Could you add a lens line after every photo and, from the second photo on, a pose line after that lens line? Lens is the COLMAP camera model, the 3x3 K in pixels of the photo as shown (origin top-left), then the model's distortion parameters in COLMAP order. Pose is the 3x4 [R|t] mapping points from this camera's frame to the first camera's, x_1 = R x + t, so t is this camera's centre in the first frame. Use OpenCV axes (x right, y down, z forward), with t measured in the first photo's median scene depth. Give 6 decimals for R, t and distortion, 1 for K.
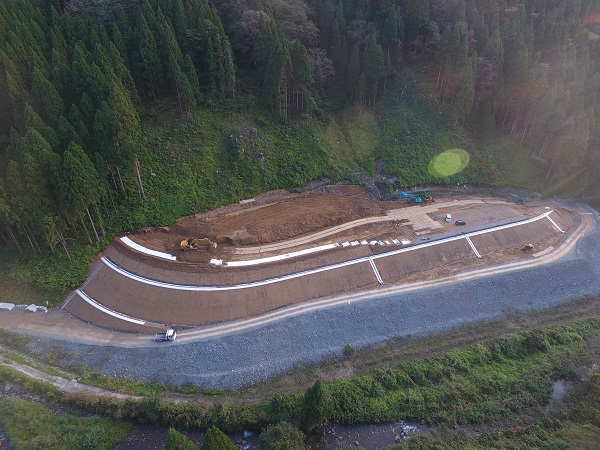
lens RADIAL K [[347.9, 0, 297.2], [0, 347.9, 227.4], [0, 0, 1]] dist [0.007052, 0.003718]
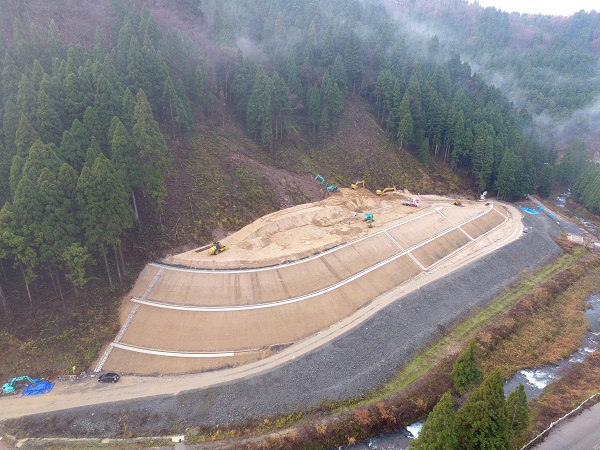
lens RADIAL K [[347.9, 0, 297.2], [0, 347.9, 227.4], [0, 0, 1]] dist [0.007052, 0.003718]
pose [[0.926893, -0.121325, 0.355176, -0.406991], [0.185190, 0.970935, -0.151622, 0.102080], [-0.326457, 0.206312, 0.922421, 0.098040]]
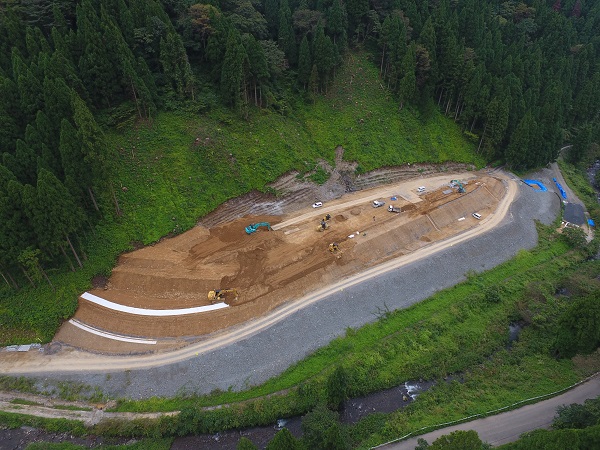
lens RADIAL K [[347.9, 0, 297.2], [0, 347.9, 227.4], [0, 0, 1]] dist [0.007052, 0.003718]
pose [[0.976103, -0.126795, 0.176480, -0.126709], [0.112592, 0.989707, 0.088331, -0.074273], [-0.185863, -0.066350, 0.980333, -0.040564]]
